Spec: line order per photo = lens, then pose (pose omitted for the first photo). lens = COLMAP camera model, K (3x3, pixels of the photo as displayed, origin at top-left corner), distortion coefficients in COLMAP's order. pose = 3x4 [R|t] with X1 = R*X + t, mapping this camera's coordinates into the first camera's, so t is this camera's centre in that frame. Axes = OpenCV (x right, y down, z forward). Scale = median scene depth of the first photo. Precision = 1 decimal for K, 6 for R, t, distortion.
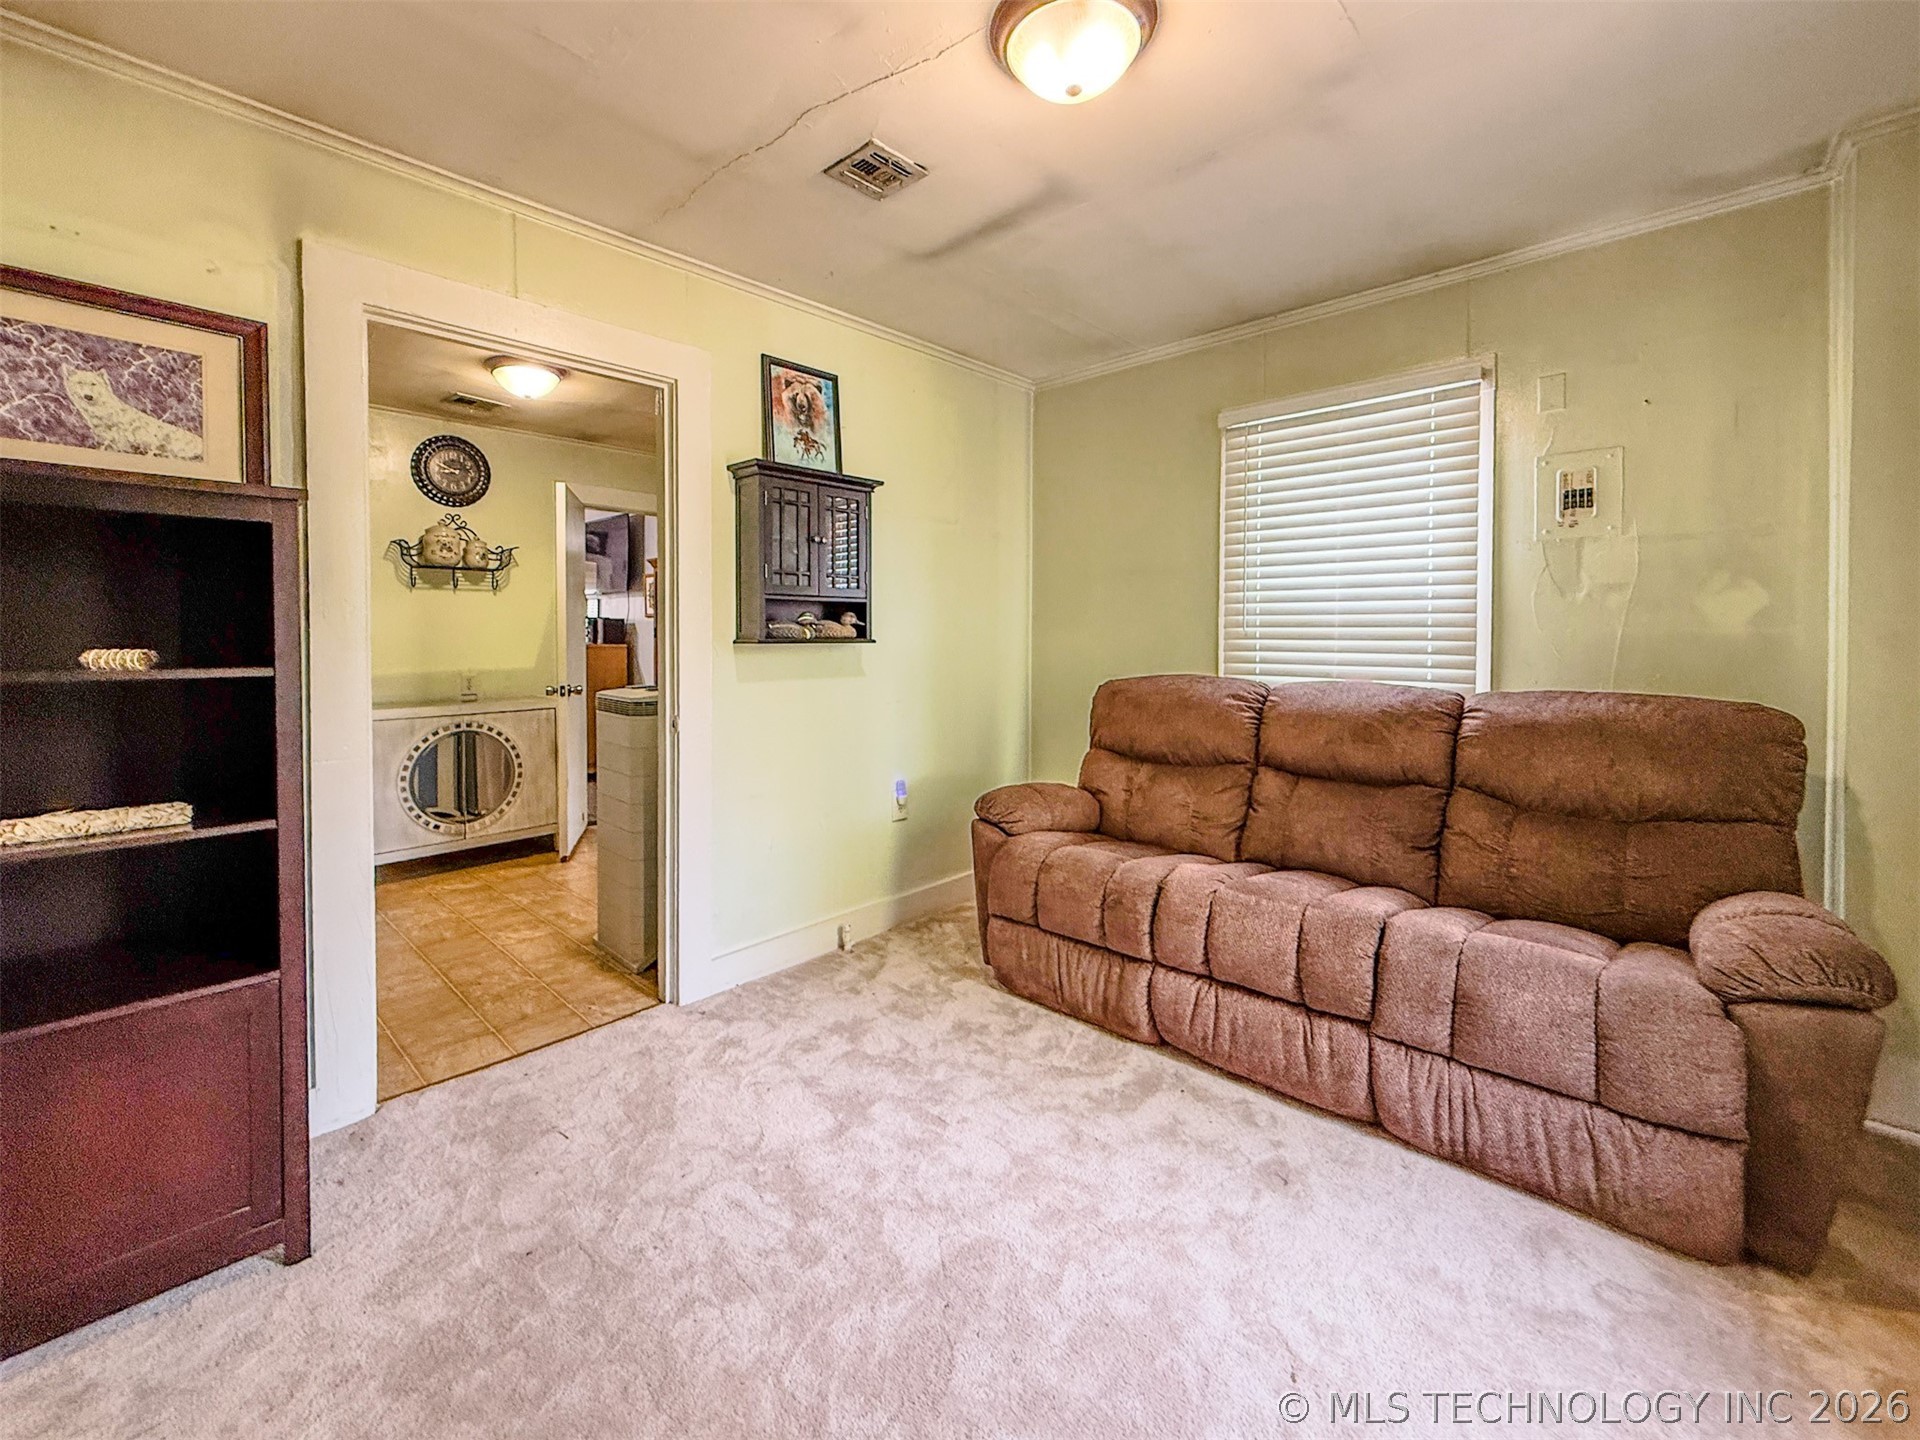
lens RADIAL K [[797.2, 0, 932.9], [0, 797.2, 645.6], [0, 0, 1]] dist [-0.006555, 0.000462]
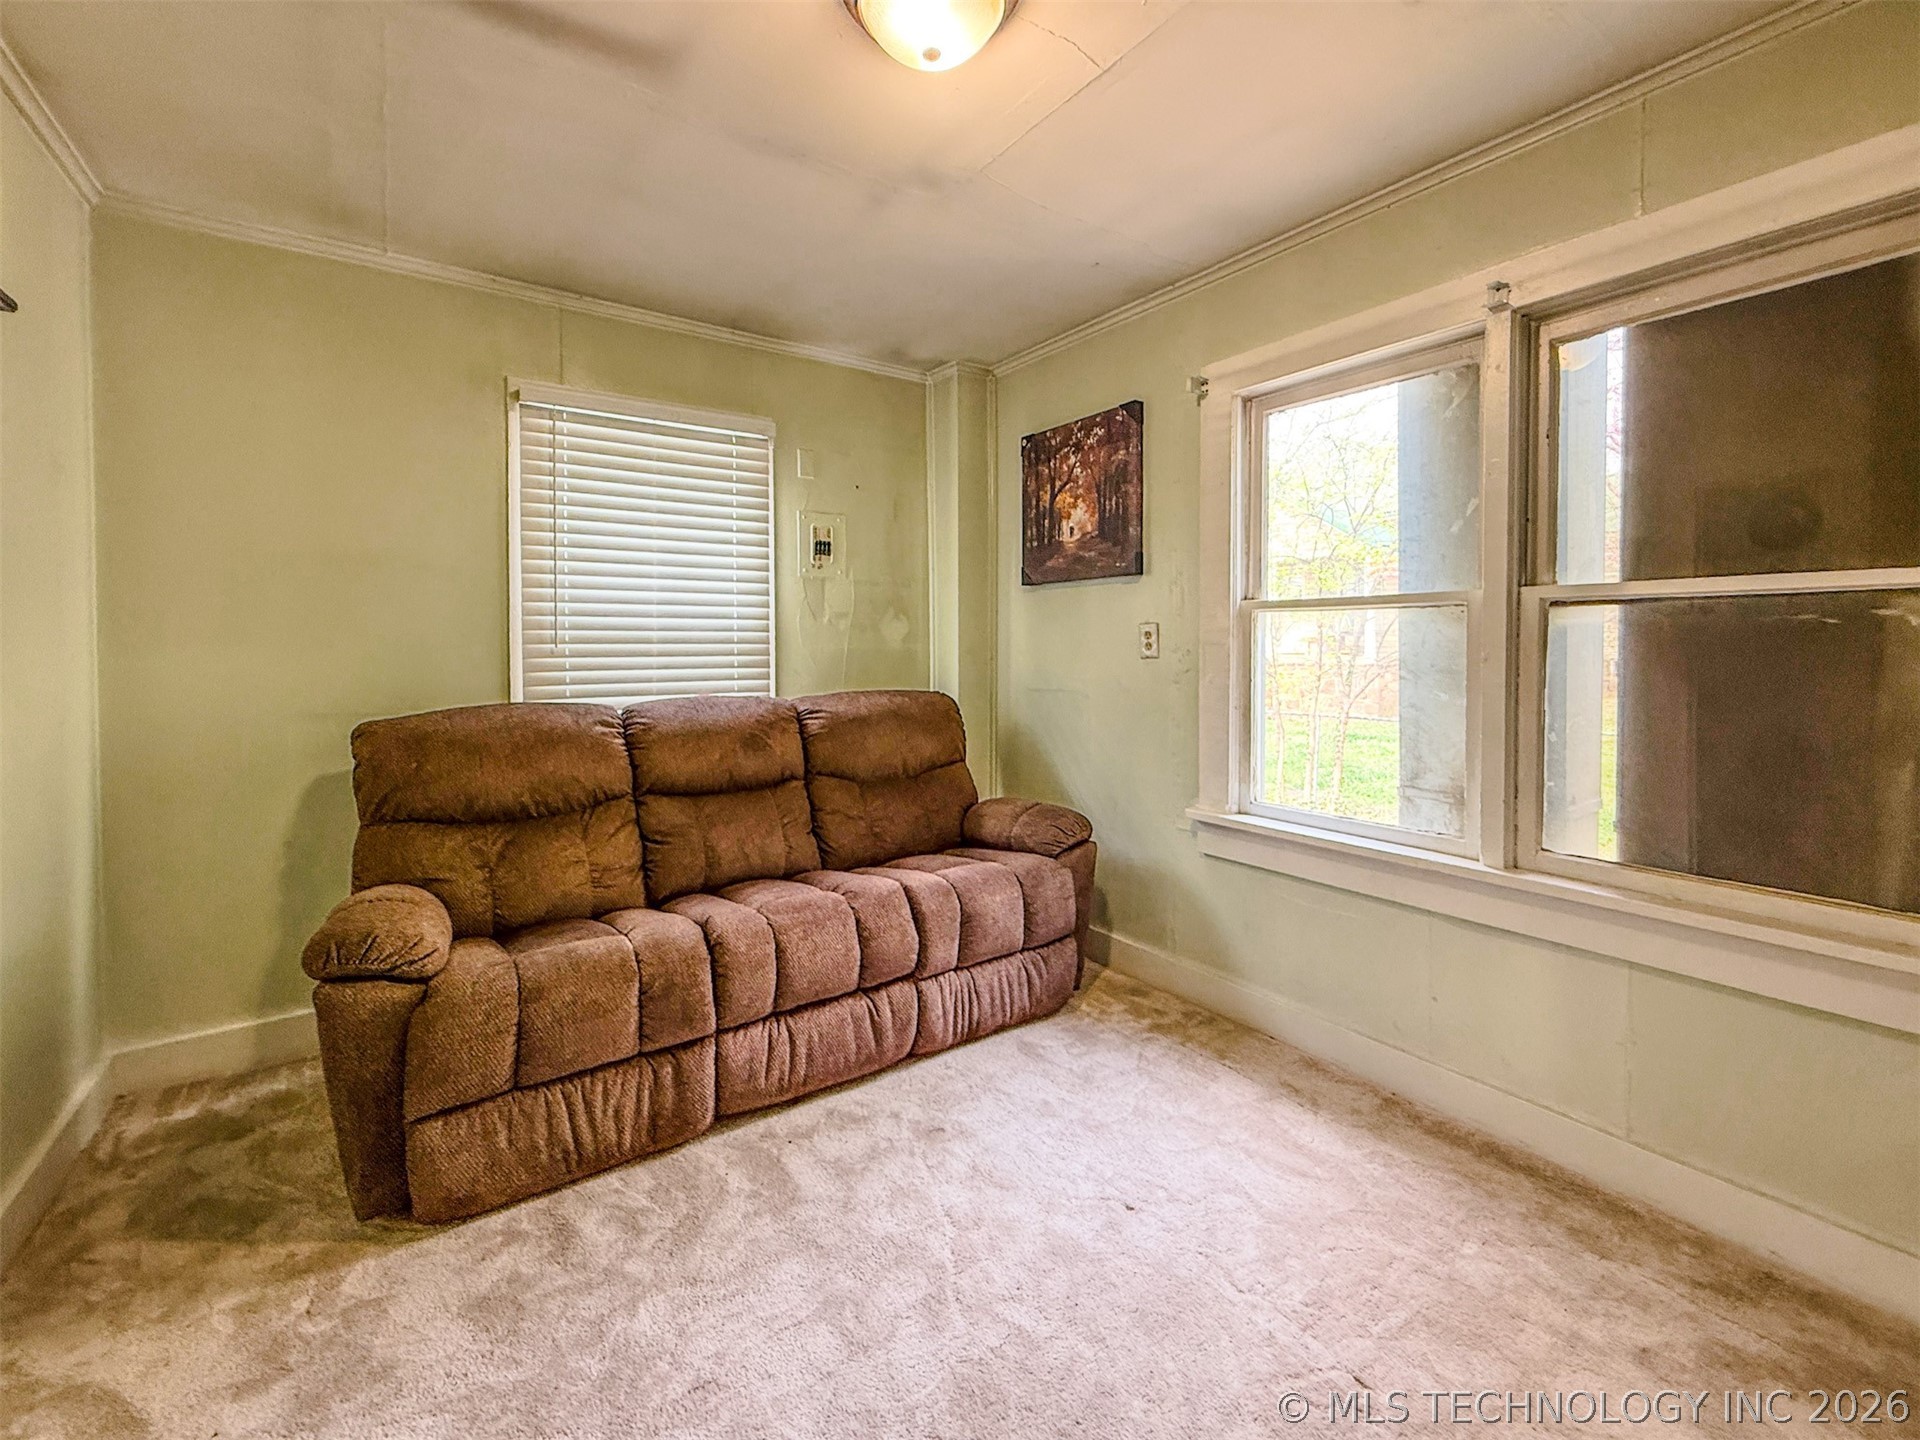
lens RADIAL K [[797.2, 0, 968.1], [0, 797.2, 658.4], [0, 0, 1]] dist [-0.006555, 0.000462]
pose [[0.197183, -0.015965, 0.980237, -0.452774], [0.019522, 0.999733, 0.012356, -0.011156], [-0.980172, 0.016700, 0.197442, 0.497310]]
